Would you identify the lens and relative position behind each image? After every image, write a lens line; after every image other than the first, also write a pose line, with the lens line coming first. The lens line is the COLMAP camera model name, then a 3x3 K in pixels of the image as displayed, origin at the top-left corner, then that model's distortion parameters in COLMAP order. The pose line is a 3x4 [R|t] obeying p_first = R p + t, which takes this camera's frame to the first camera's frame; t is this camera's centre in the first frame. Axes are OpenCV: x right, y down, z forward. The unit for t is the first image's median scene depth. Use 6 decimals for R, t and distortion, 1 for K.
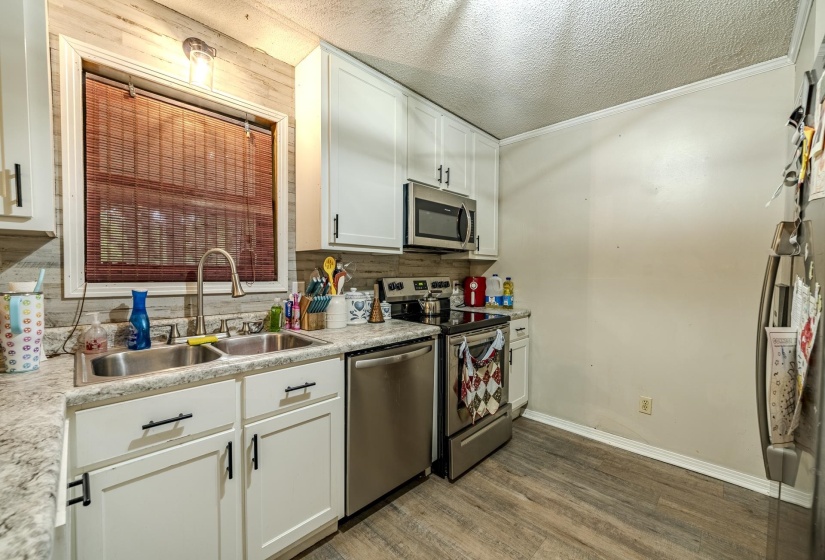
lens RADIAL K [[334.0, 0, 411.6], [0, 334.0, 280.1], [0, 0, 1]] dist [0.002381, -0.000942]
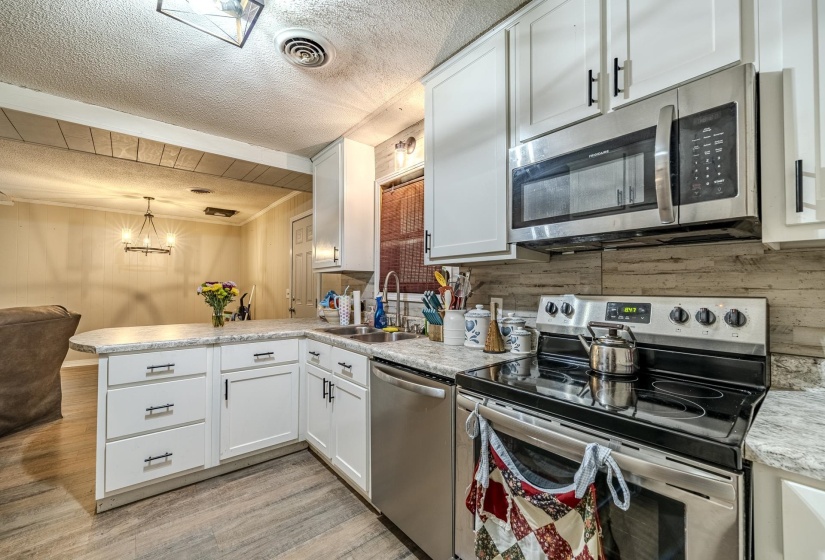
lens RADIAL K [[334.0, 0, 411.2], [0, 334.0, 282.9], [0, 0, 1]] dist [0.002381, -0.000942]
pose [[-0.107137, -0.021701, -0.994007, 0.701320], [-0.030731, 0.999356, -0.018505, -0.011763], [0.993769, 0.028564, -0.107735, 0.926895]]
